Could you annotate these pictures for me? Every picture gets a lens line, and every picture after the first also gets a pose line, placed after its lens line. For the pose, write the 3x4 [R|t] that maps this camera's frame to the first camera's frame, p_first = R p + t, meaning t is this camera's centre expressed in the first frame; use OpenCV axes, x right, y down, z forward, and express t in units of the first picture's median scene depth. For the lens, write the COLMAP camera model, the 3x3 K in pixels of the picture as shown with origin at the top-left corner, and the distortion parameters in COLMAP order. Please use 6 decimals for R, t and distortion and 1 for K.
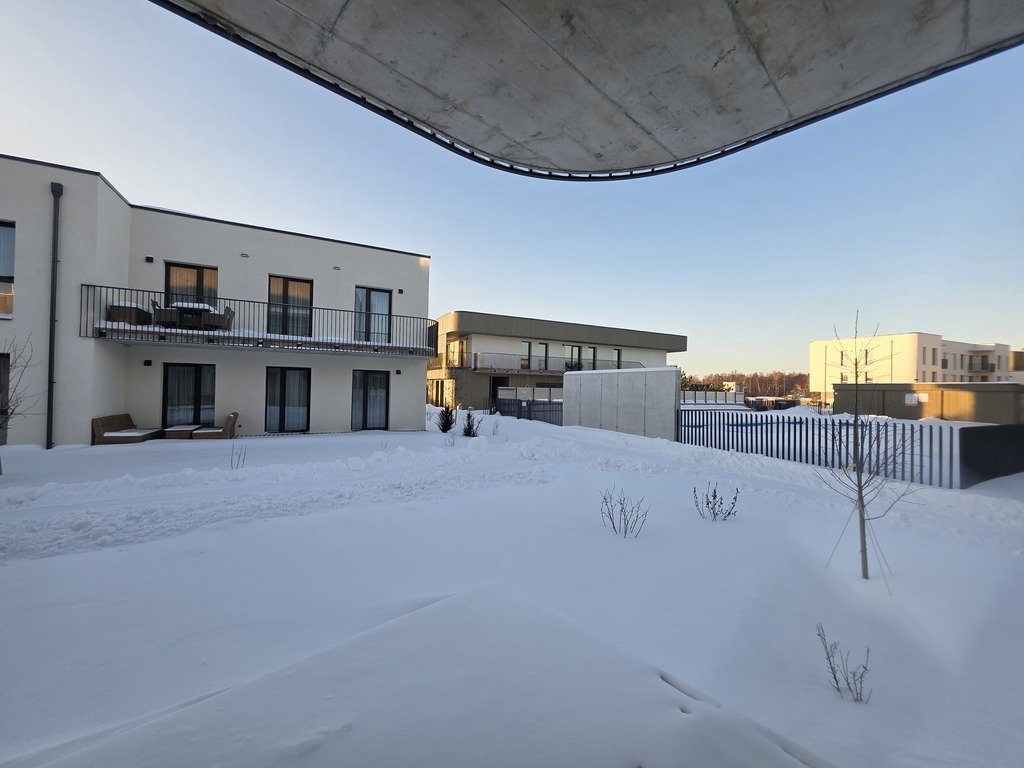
lens RADIAL K [[408.8, 0, 512.0], [0, 408.8, 384.0], [0, 0, 1]] dist [-0.000870, -0.000039]
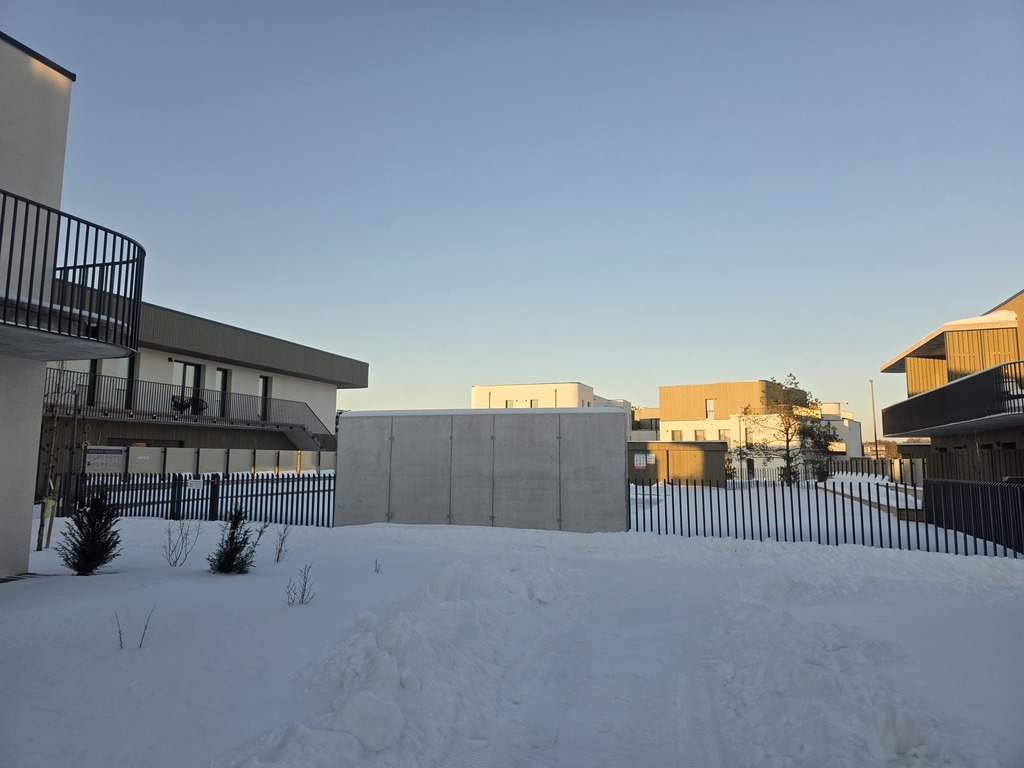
lens RADIAL K [[682.3, 0, 512.0], [0, 682.3, 384.0], [0, 0, 1]] dist [0.023069, 0.001340]
pose [[0.703889, 0.063306, 0.707484, -0.212252], [0.000967, 0.995934, -0.090079, 0.007710], [-0.710310, 0.064090, 0.700966, 0.210867]]
